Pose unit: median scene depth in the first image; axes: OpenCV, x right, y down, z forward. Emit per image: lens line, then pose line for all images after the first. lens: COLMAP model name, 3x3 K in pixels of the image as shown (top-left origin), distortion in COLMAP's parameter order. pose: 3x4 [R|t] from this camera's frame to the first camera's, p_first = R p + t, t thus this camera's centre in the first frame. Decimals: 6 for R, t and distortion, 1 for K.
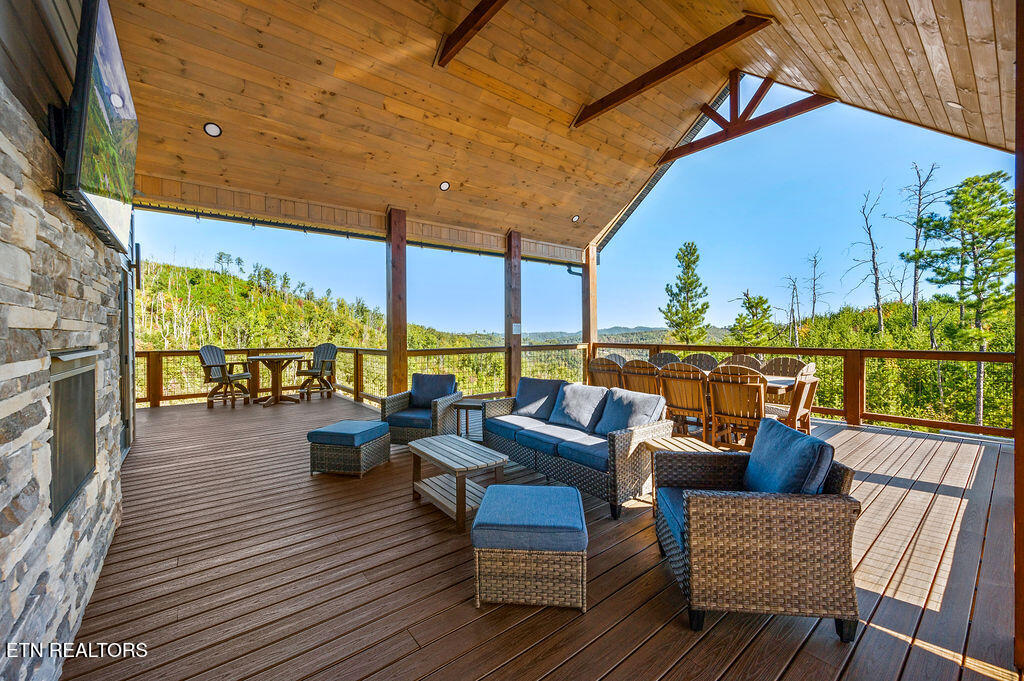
lens RADIAL K [[402.9, 0, 511.9], [0, 402.9, 334.7], [0, 0, 1]] dist [-0.000867, -0.000359]
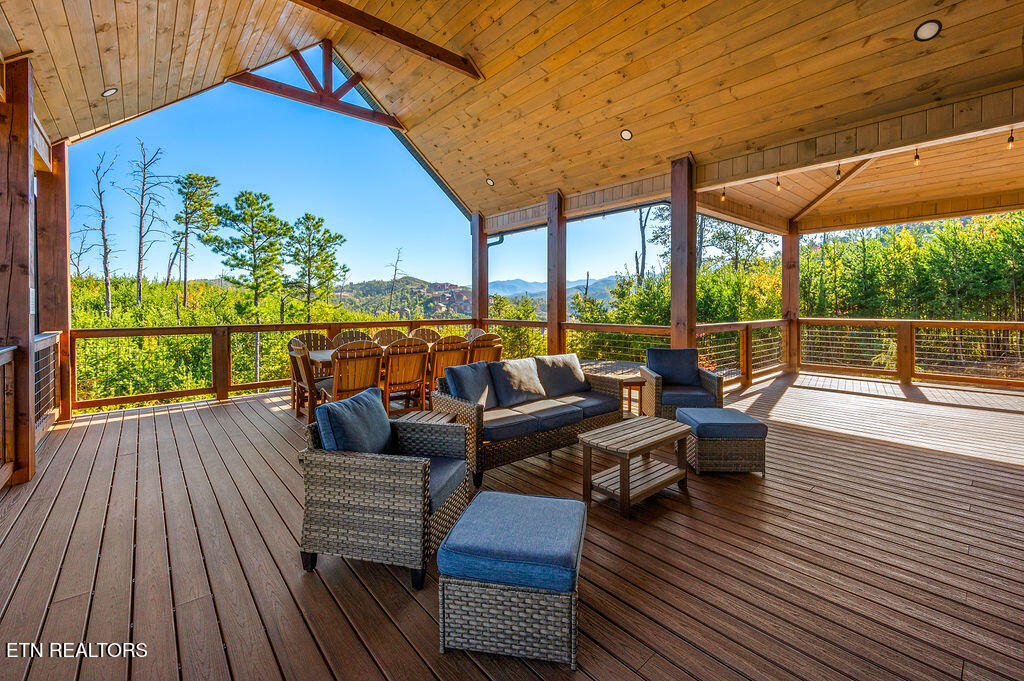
lens RADIAL K [[430.2, 0, 514.5], [0, 430.2, 310.4], [0, 0, 1]] dist [0.004186, 0.000157]
pose [[-0.035343, -0.002725, 0.999372, -0.207818], [0.008046, 0.999963, 0.003011, -0.000320], [-0.999343, 0.008147, -0.035319, 0.241364]]
